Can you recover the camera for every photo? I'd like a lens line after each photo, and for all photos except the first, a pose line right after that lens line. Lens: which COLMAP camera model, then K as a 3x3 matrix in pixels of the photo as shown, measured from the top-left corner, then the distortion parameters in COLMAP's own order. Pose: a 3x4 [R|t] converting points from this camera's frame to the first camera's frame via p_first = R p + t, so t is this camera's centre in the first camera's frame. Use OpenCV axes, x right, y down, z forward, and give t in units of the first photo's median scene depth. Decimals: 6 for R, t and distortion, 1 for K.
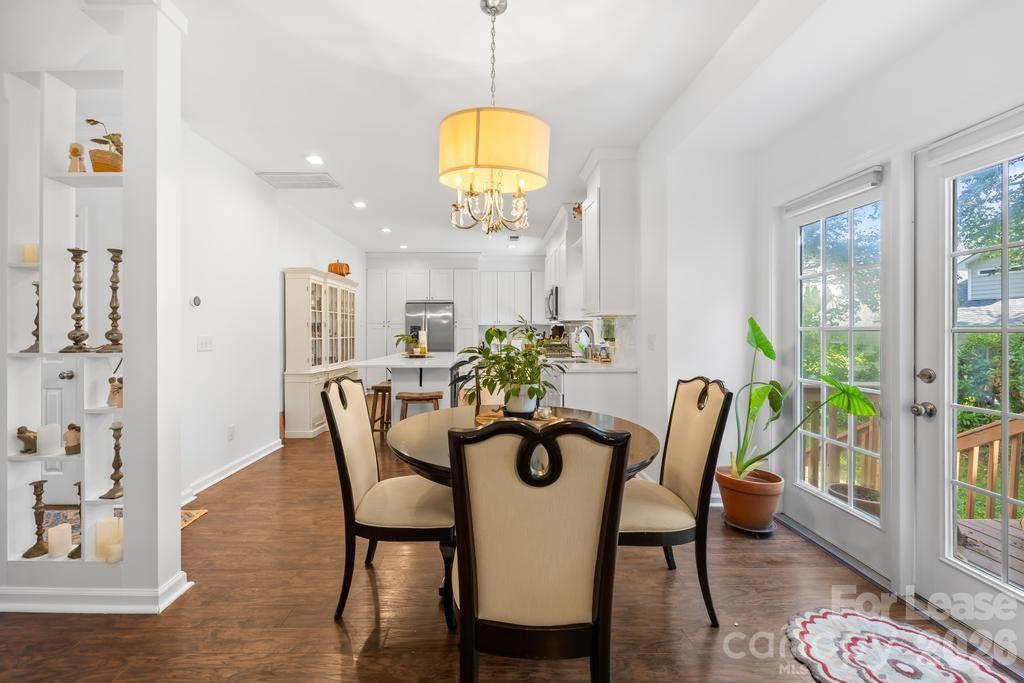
lens RADIAL K [[403.6, 0, 486.6], [0, 403.6, 333.1], [0, 0, 1]] dist [-0.002229, -0.000273]
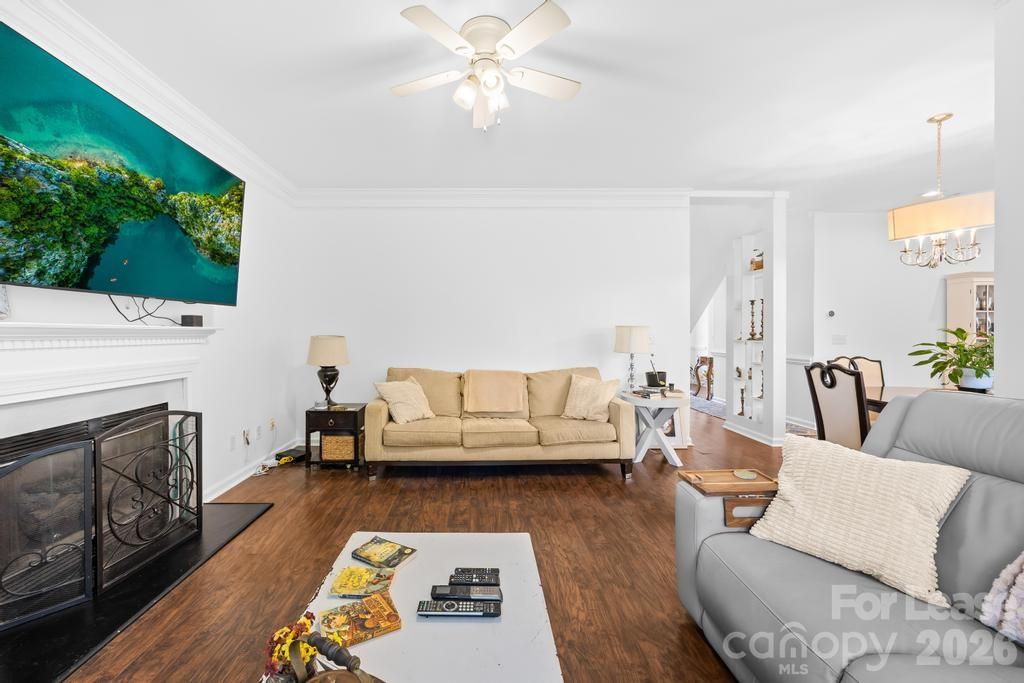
lens RADIAL K [[403.6, 0, 486.6], [0, 403.6, 333.1], [0, 0, 1]] dist [-0.002229, -0.000273]
pose [[0.018827, 0.000945, -0.999822, 1.538652], [-0.003468, 0.999994, 0.000880, 0.006416], [0.999817, 0.003451, 0.018830, -0.751754]]
